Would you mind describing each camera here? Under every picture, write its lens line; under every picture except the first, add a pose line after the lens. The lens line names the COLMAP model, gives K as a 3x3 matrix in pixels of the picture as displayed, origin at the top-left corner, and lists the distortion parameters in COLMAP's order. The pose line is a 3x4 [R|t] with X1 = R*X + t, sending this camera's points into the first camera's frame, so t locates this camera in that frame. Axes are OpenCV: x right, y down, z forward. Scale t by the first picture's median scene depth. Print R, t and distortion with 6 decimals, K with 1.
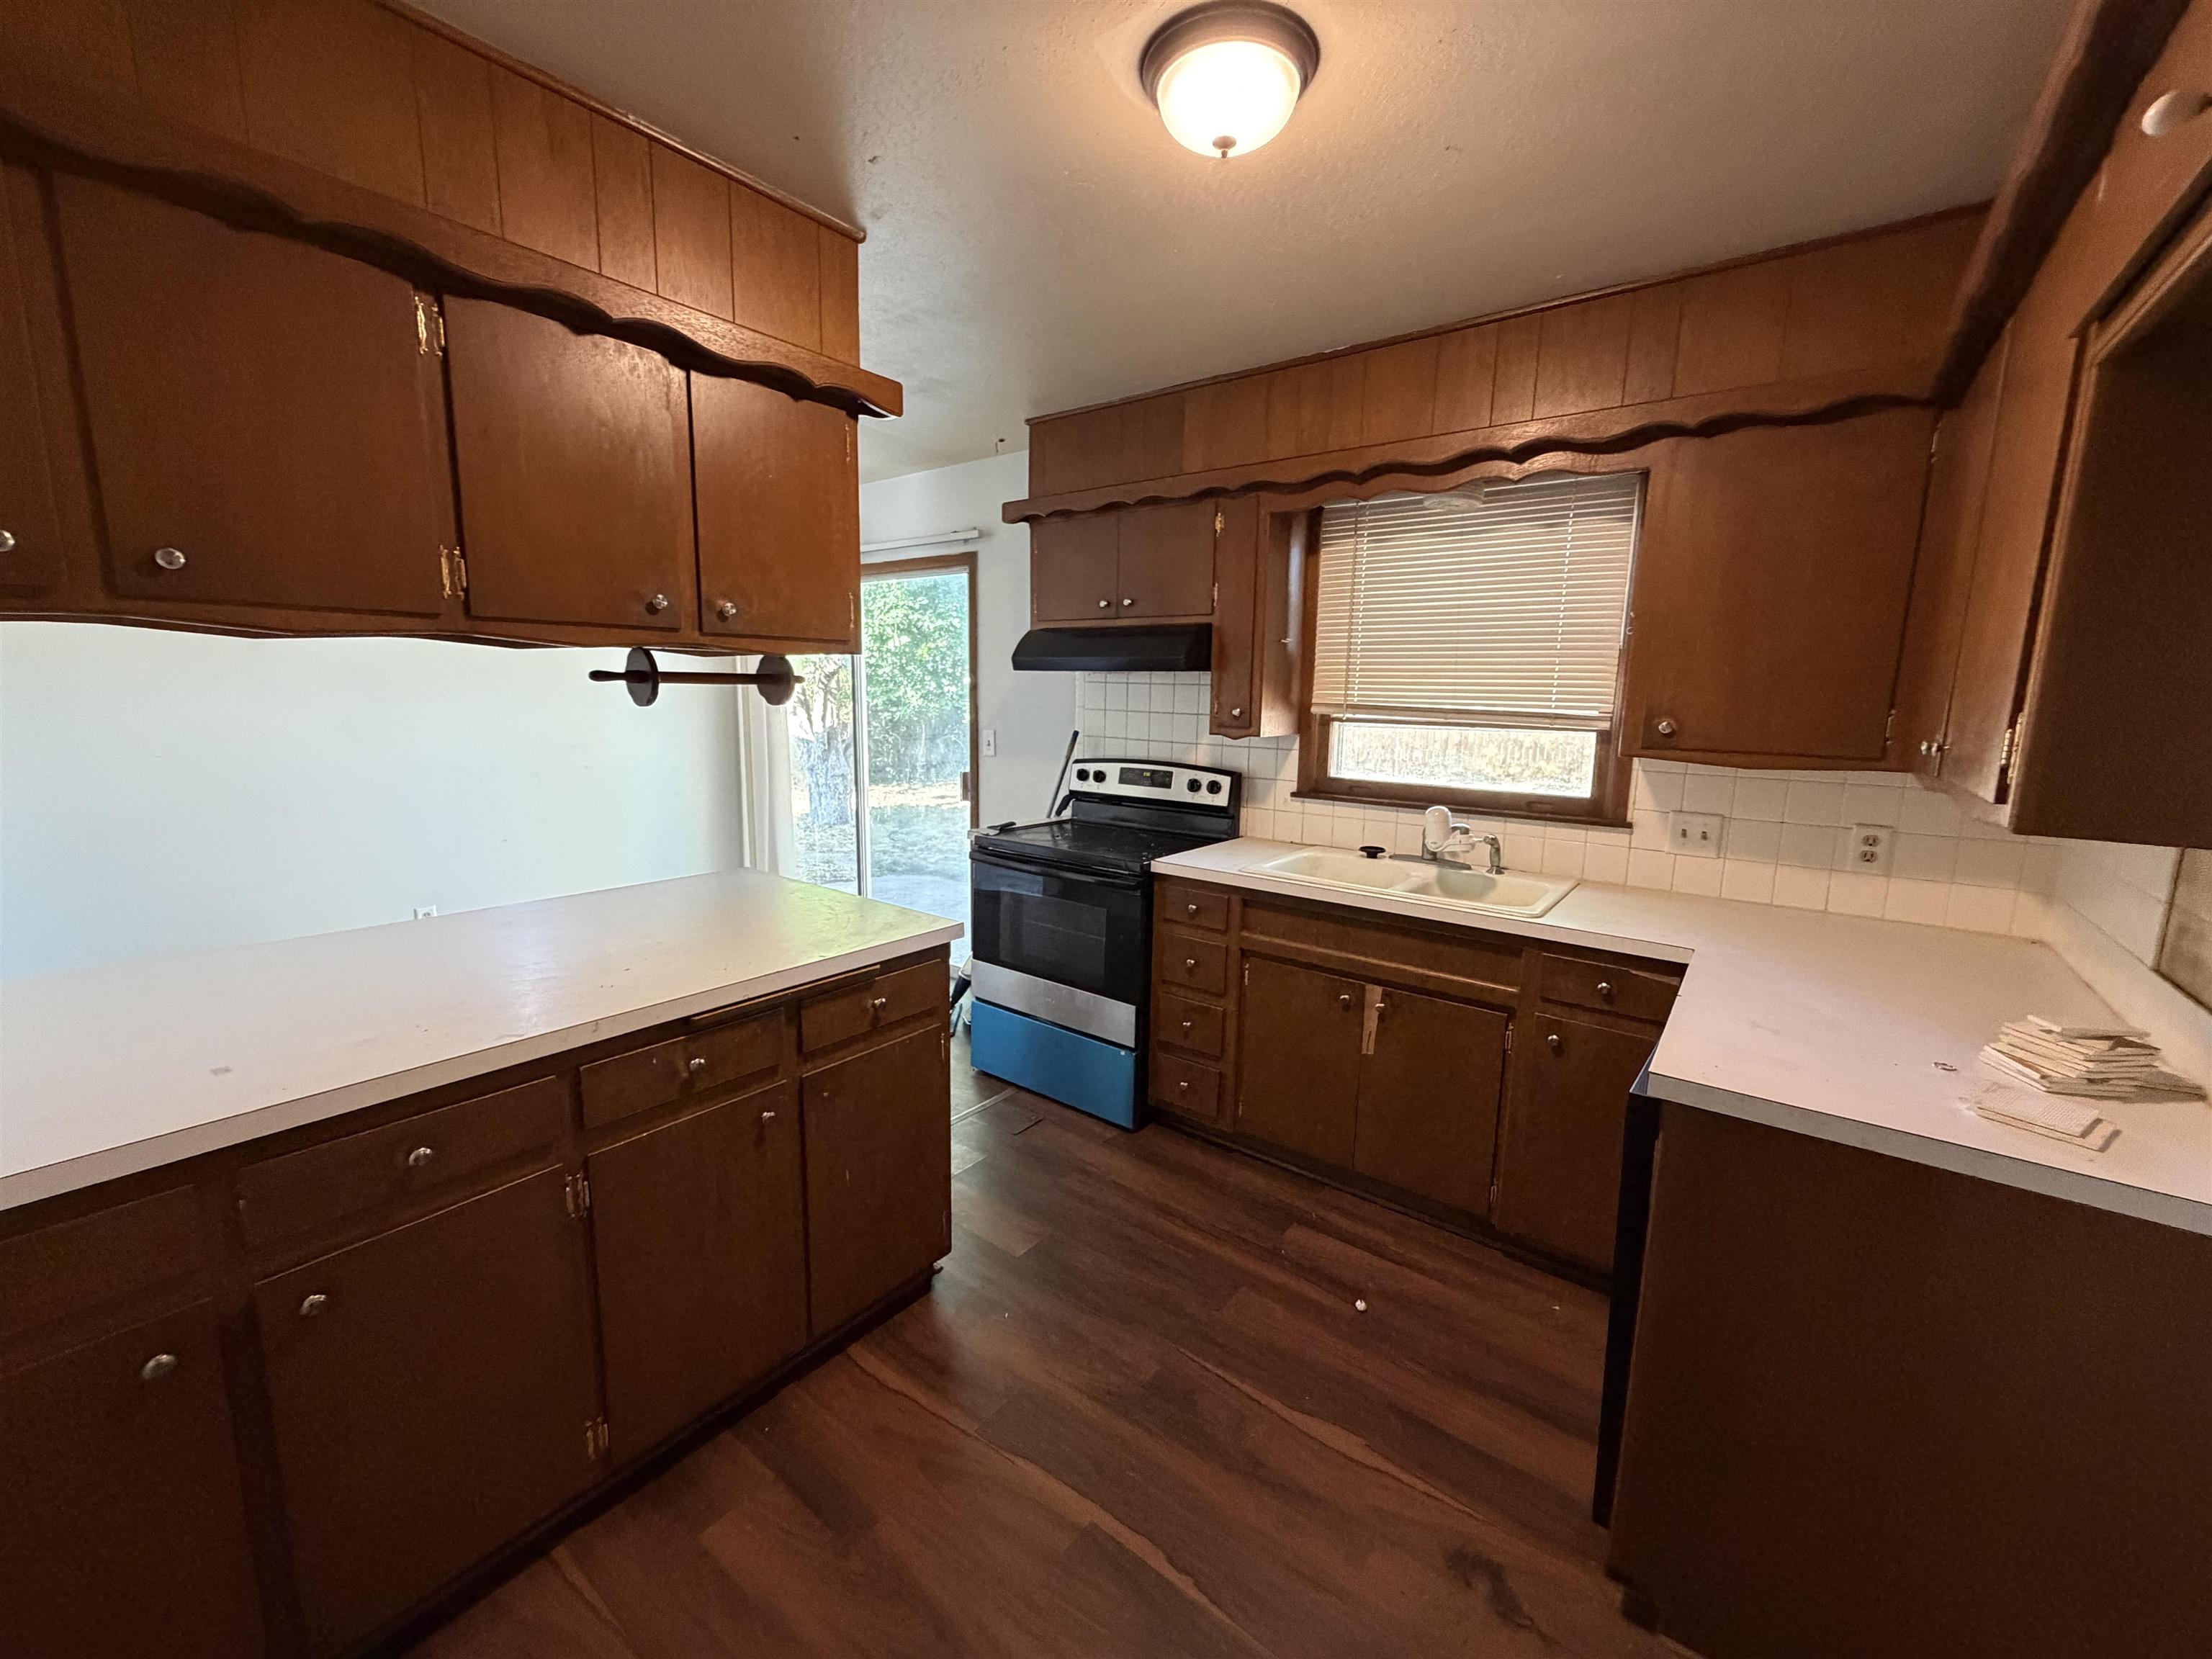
lens RADIAL K [[891.3, 0, 1091.3], [0, 891.3, 824.1], [0, 0, 1]] dist [-0.001815, -0.000188]
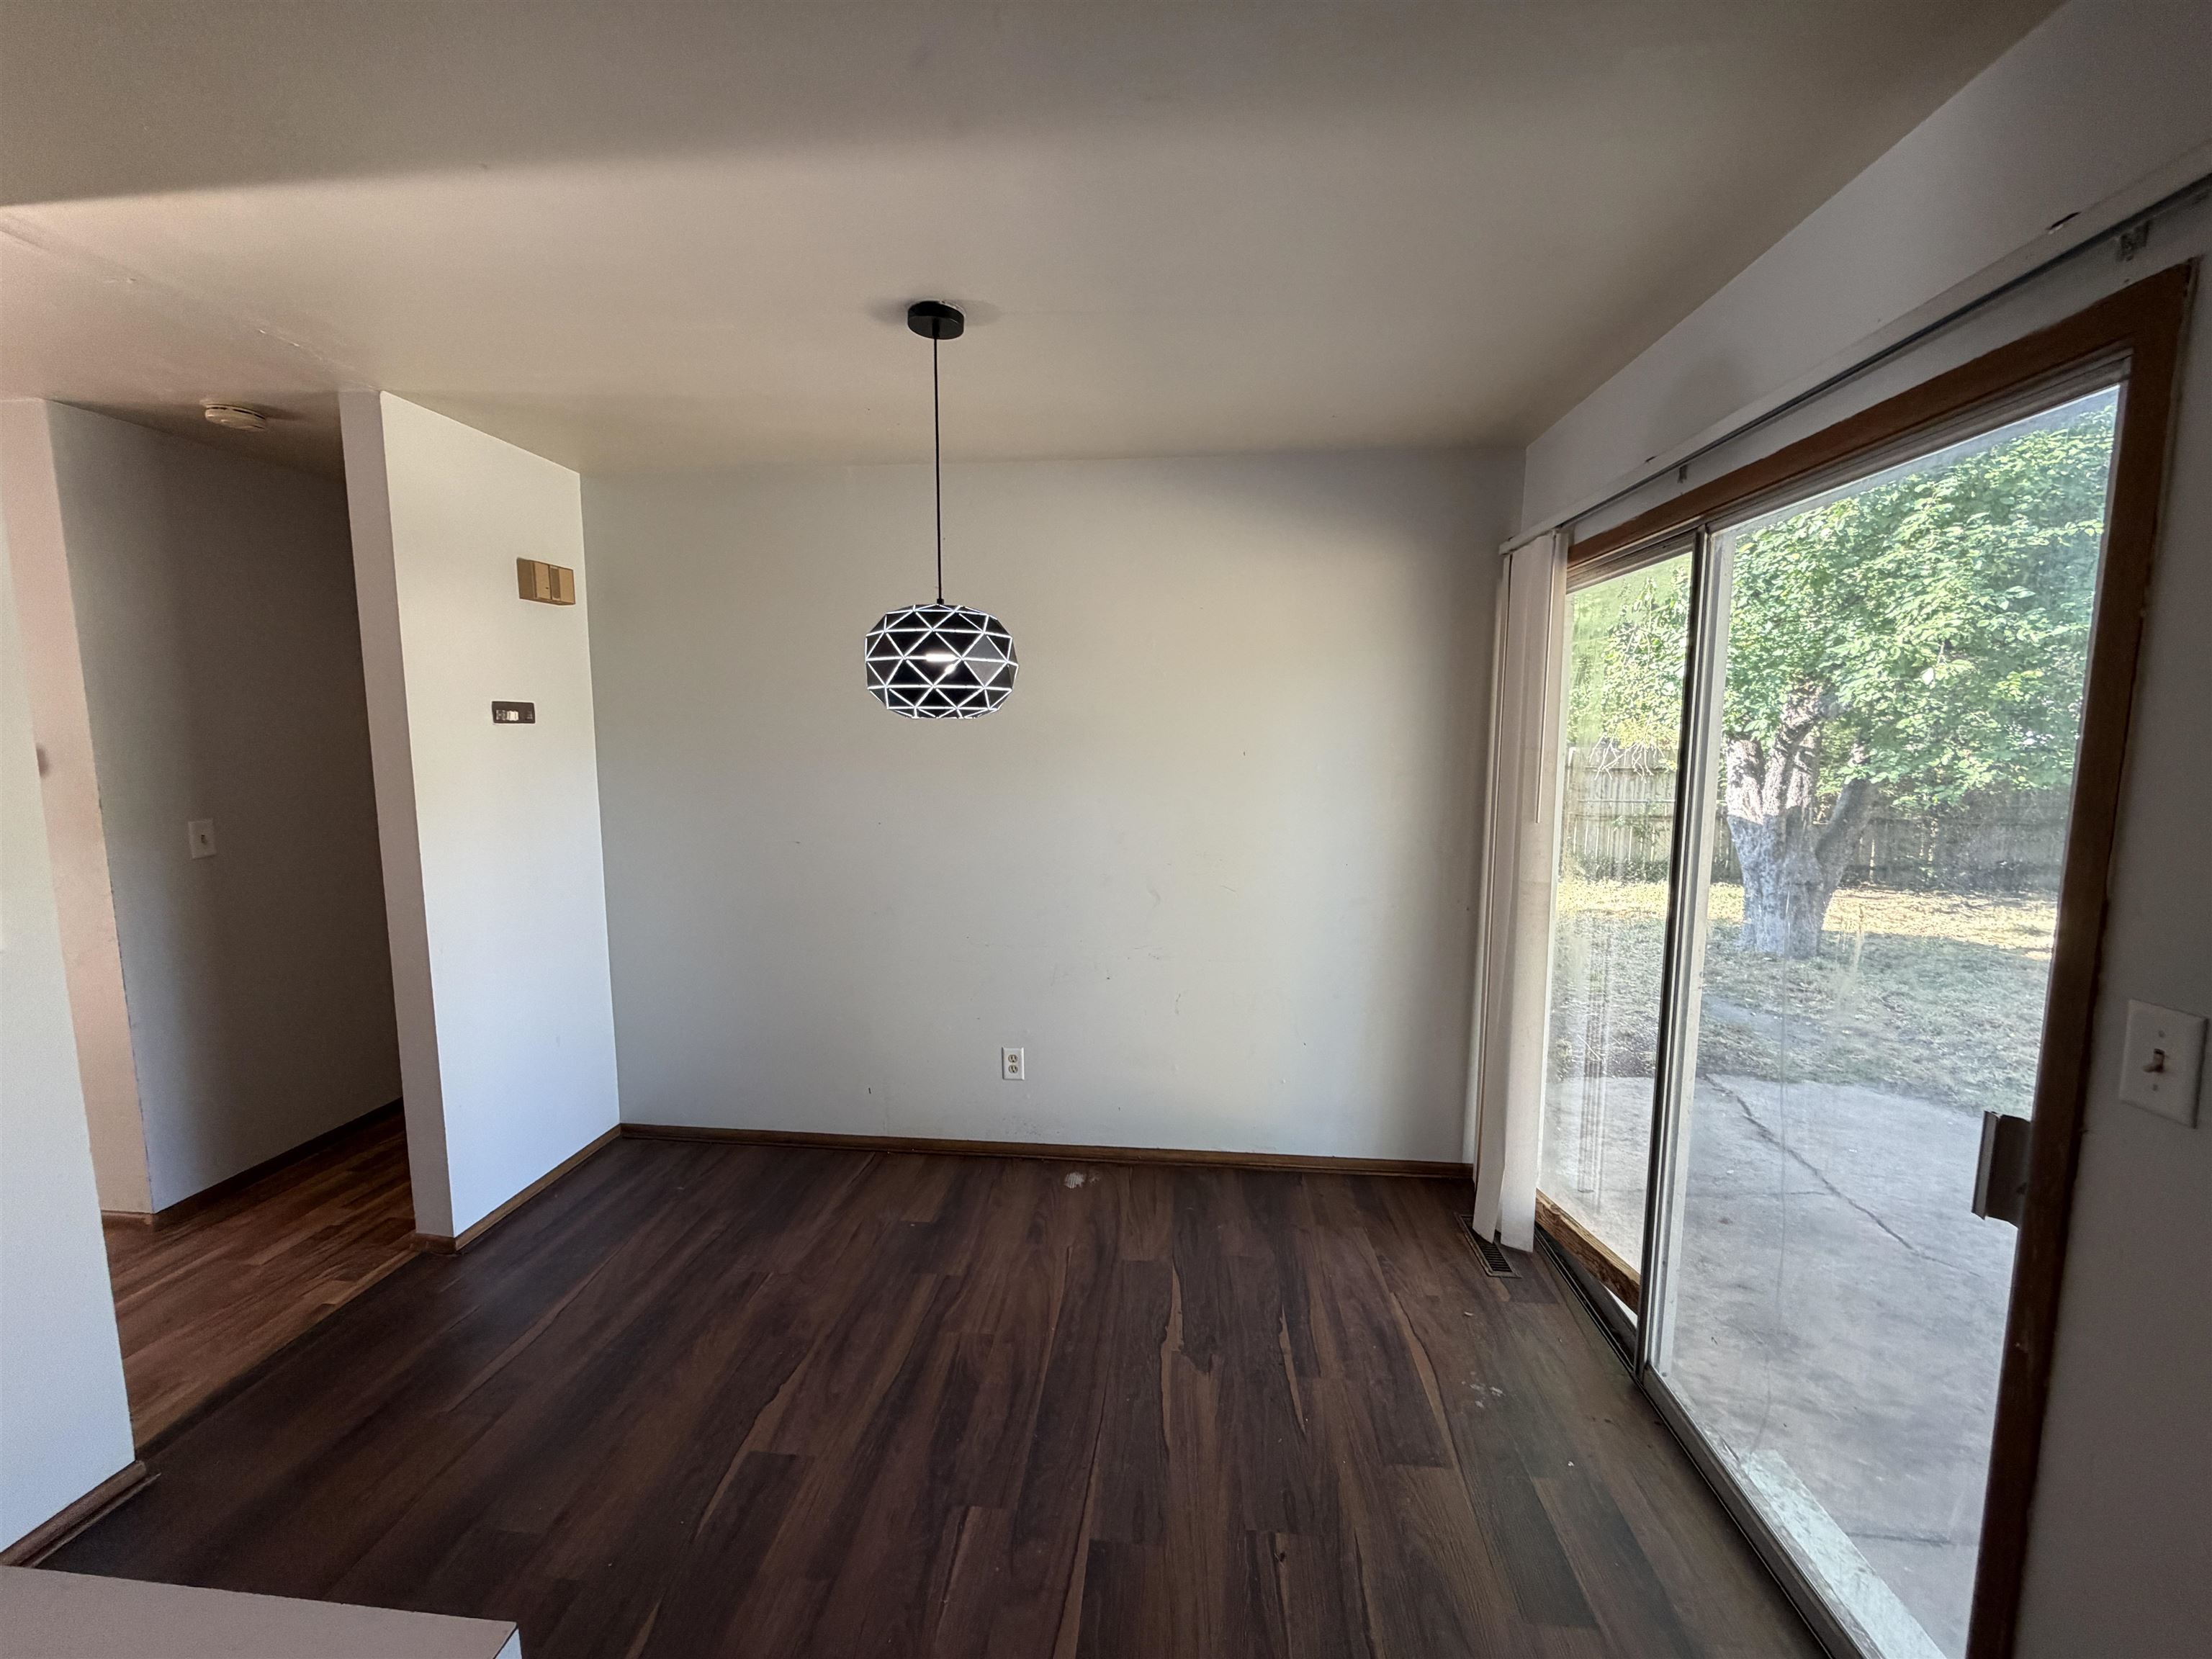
lens RADIAL K [[891.3, 0, 1091.3], [0, 891.3, 824.1], [0, 0, 1]] dist [-0.001815, -0.000188]
pose [[0.539593, 0.085170, -0.837607, -0.085796], [-0.127683, 0.991641, 0.018578, -0.143630], [0.832188, 0.096924, 0.545957, 0.727382]]
